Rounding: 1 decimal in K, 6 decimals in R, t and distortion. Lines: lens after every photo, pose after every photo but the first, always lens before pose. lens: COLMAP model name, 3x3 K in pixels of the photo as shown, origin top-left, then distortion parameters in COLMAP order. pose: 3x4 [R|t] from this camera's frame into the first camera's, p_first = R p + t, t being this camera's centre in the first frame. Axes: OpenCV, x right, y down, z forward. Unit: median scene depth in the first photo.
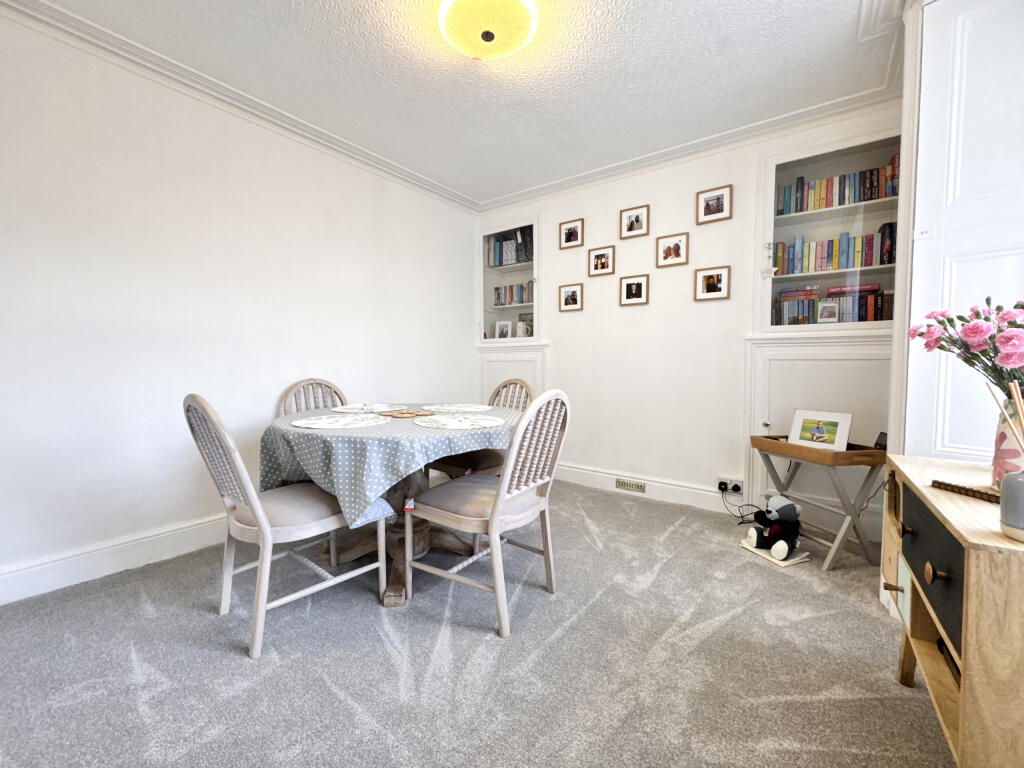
lens RADIAL K [[414.7, 0, 512.0], [0, 414.7, 384.0], [0, 0, 1]] dist [0.024175, -0.000066]
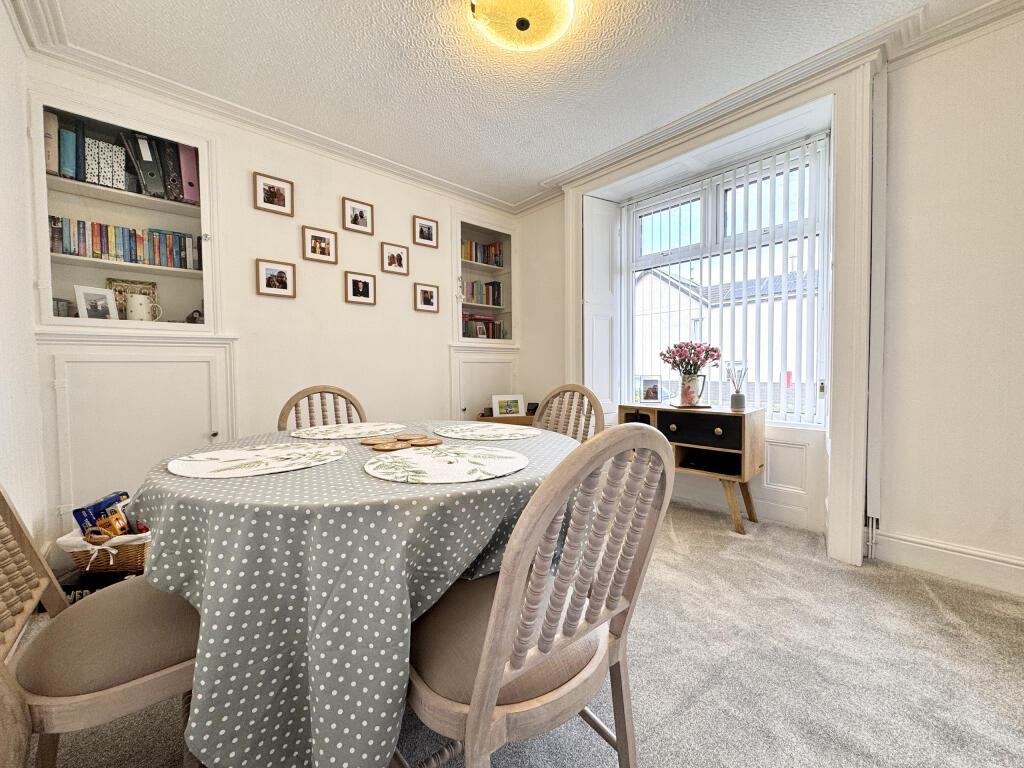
lens RADIAL K [[397.8, 0, 512.0], [0, 397.8, 384.0], [0, 0, 1]] dist [0.000189, 0.000268]
pose [[0.216916, -0.063603, 0.974116, -0.531130], [0.039777, 0.997622, 0.056281, -0.043592], [-0.975380, 0.026539, 0.218930, 0.464760]]
